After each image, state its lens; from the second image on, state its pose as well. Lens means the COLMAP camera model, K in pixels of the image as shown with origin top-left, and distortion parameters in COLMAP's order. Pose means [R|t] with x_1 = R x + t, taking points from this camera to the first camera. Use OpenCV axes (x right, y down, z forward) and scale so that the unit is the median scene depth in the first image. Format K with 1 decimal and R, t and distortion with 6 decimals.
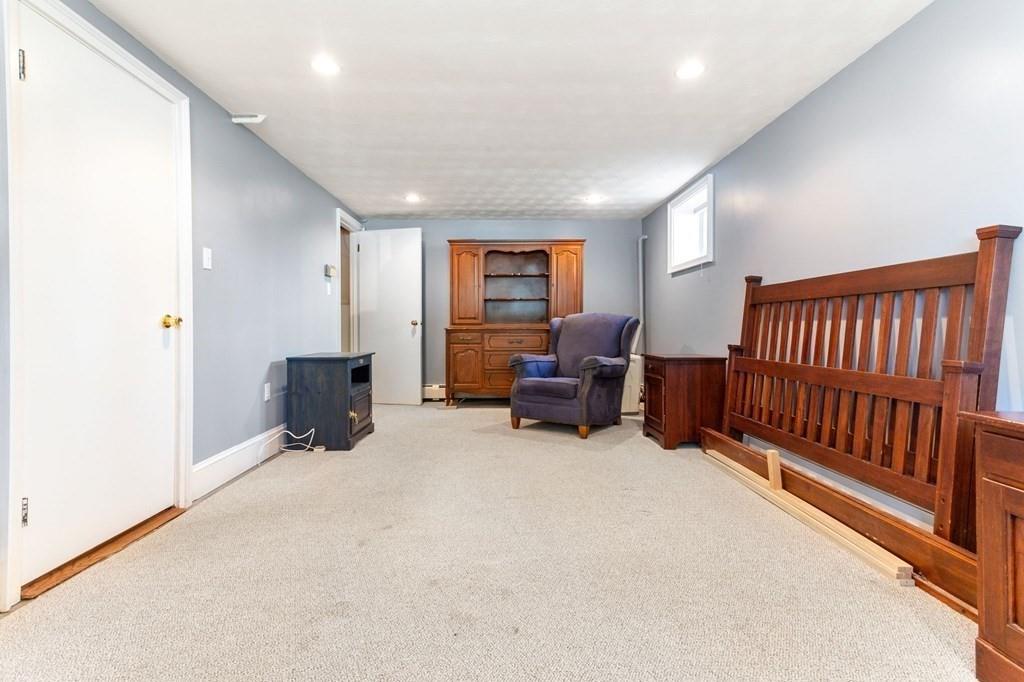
lens RADIAL K [[511.9, 0, 510.7], [0, 511.9, 335.3], [0, 0, 1]] dist [0.019434, -0.000076]
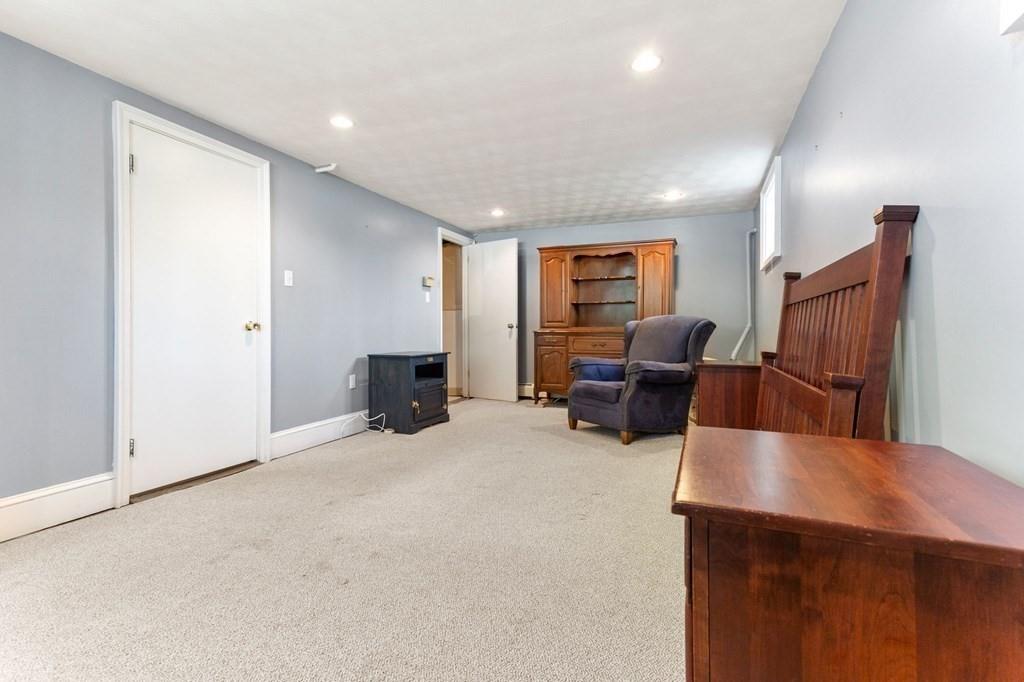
lens RADIAL K [[506.2, 0, 512.7], [0, 506.2, 334.0], [0, 0, 1]] dist [0.013123, -0.000188]
pose [[0.915507, 0.005809, -0.402261, 0.306097], [-0.008603, 0.999950, -0.005140, -0.002130], [0.402211, 0.008166, 0.915511, 0.022867]]
